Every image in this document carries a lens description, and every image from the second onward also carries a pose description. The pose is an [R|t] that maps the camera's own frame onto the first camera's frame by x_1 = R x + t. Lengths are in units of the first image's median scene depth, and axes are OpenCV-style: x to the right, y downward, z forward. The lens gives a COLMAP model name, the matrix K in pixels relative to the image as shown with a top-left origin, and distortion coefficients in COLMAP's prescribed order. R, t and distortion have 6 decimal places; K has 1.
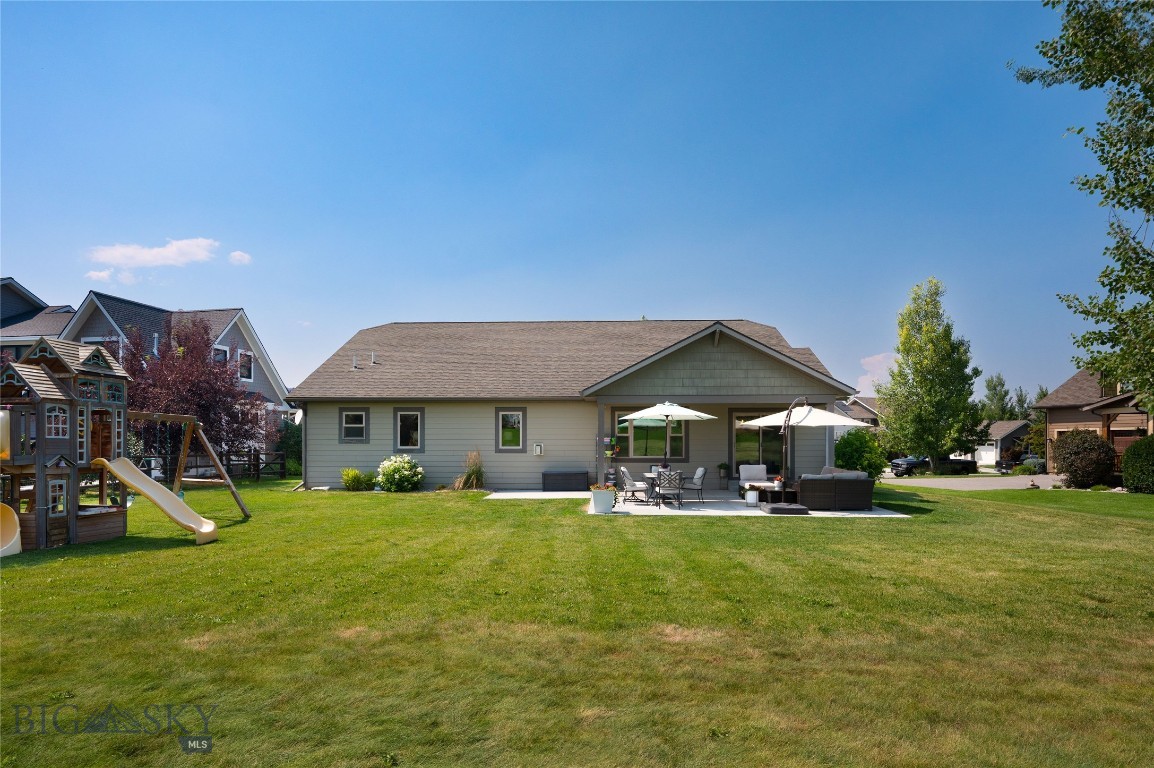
lens RADIAL K [[669.7, 0, 576.4], [0, 669.7, 386.1], [0, 0, 1]] dist [-0.002627, -0.001064]
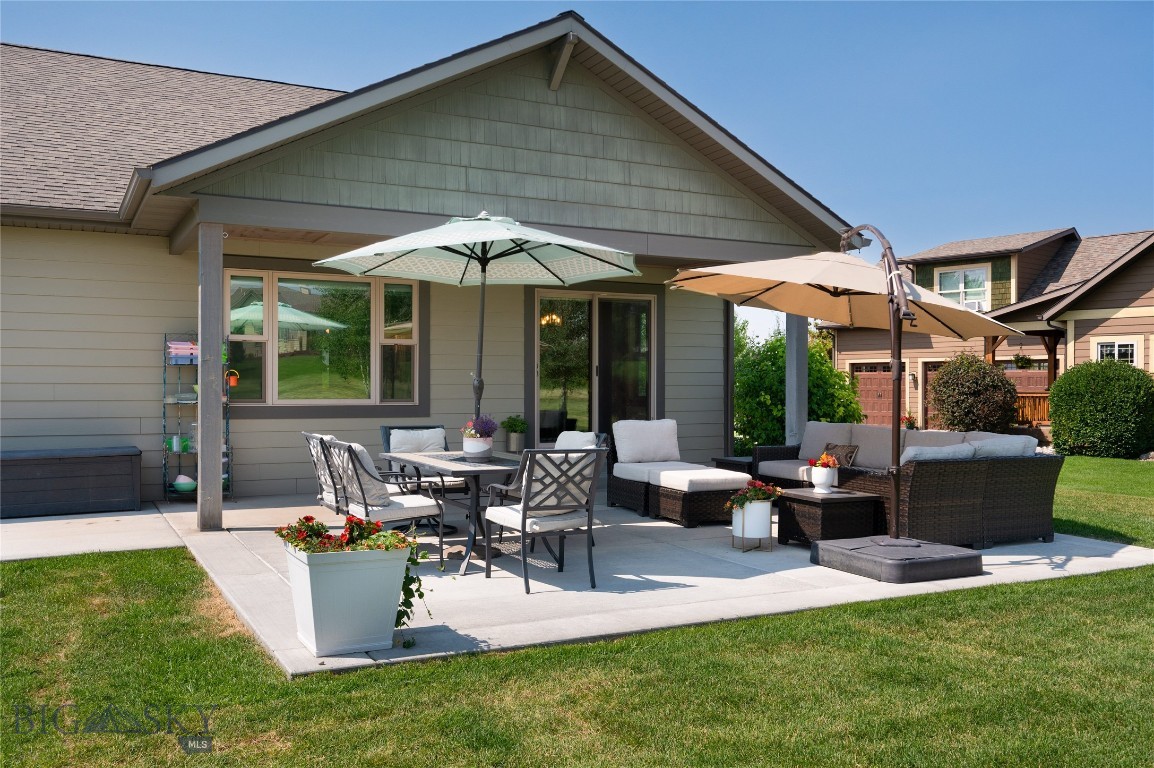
lens RADIAL K [[1001.6, 0, 576.6], [0, 1001.6, 381.5], [0, 0, 1]] dist [0.001178, 0.001689]
pose [[0.859602, 0.004839, 0.510941, -0.050152], [-0.045733, 0.996670, 0.067502, 0.058980], [-0.508913, -0.081392, 0.856962, 0.532020]]
